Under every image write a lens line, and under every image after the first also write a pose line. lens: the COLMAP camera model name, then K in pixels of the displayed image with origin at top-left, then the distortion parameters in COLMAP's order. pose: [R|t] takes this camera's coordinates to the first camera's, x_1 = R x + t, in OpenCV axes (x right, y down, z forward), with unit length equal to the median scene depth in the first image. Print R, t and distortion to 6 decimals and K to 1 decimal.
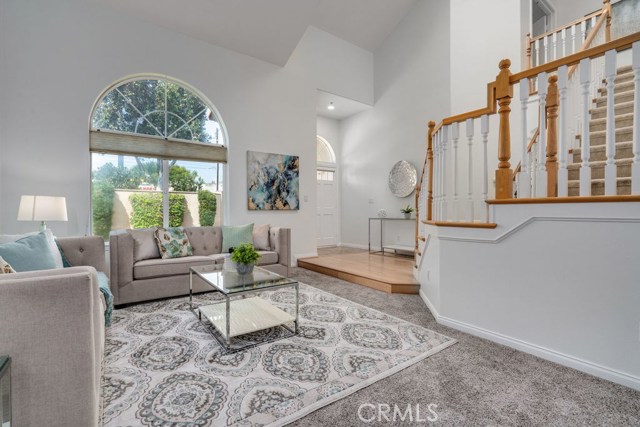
lens RADIAL K [[294.1, 0, 319.3], [0, 294.1, 215.7], [0, 0, 1]] dist [-0.002942, 0.000207]
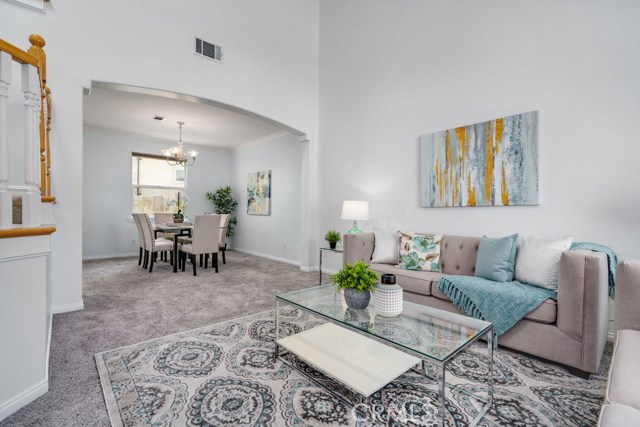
lens RADIAL K [[289.6, 0, 320.0], [0, 289.6, 213.5], [0, 0, 1]] dist [-0.003165, 0.000646]
pose [[-0.993382, -0.011843, -0.114248, -0.047987], [-0.014386, 0.999666, 0.021459, -0.015051], [0.113956, 0.022961, -0.993220, 0.881446]]
